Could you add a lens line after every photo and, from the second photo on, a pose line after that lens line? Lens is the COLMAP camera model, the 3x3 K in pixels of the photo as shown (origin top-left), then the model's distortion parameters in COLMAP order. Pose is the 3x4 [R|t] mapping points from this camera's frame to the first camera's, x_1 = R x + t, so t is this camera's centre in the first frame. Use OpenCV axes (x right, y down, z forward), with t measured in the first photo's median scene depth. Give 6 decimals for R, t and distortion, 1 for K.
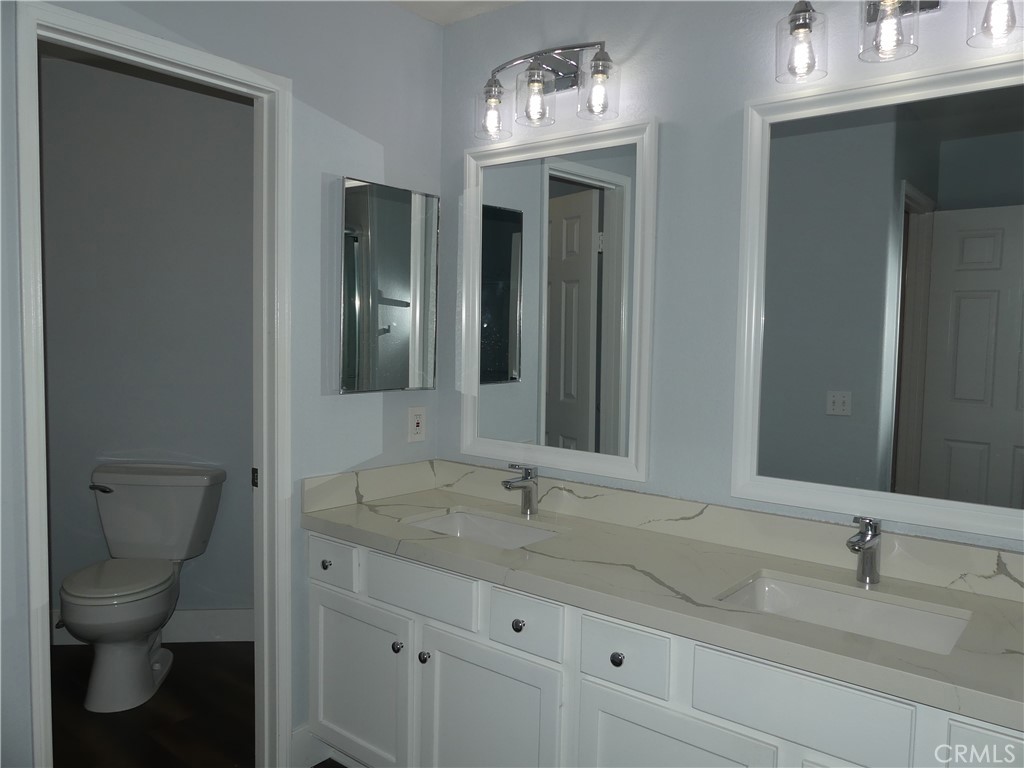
lens RADIAL K [[766.4, 0, 512.0], [0, 766.4, 384.0], [0, 0, 1]] dist [-0.053436, 0.054258]
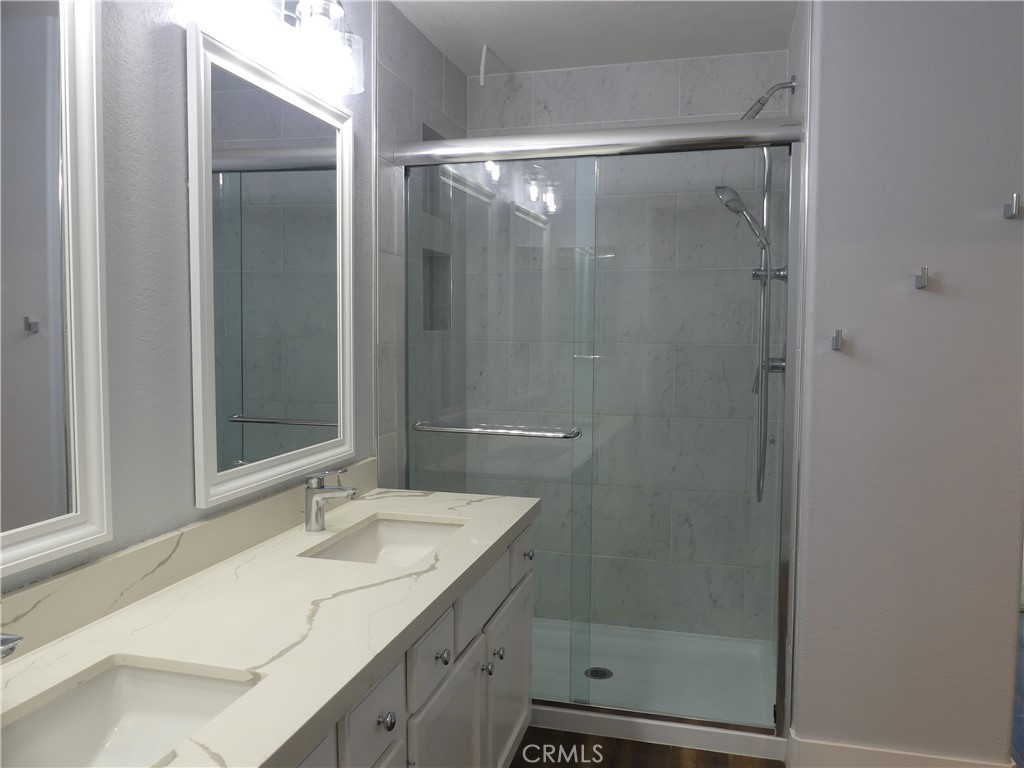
lens RADIAL K [[766.4, 0, 512.0], [0, 766.4, 384.0], [0, 0, 1]] dist [-0.053436, 0.054258]
pose [[-0.409869, -0.089648, 0.907728, -0.405037], [0.045368, 0.991923, 0.118448, -0.047235], [-0.911015, 0.089730, -0.402491, 0.710426]]
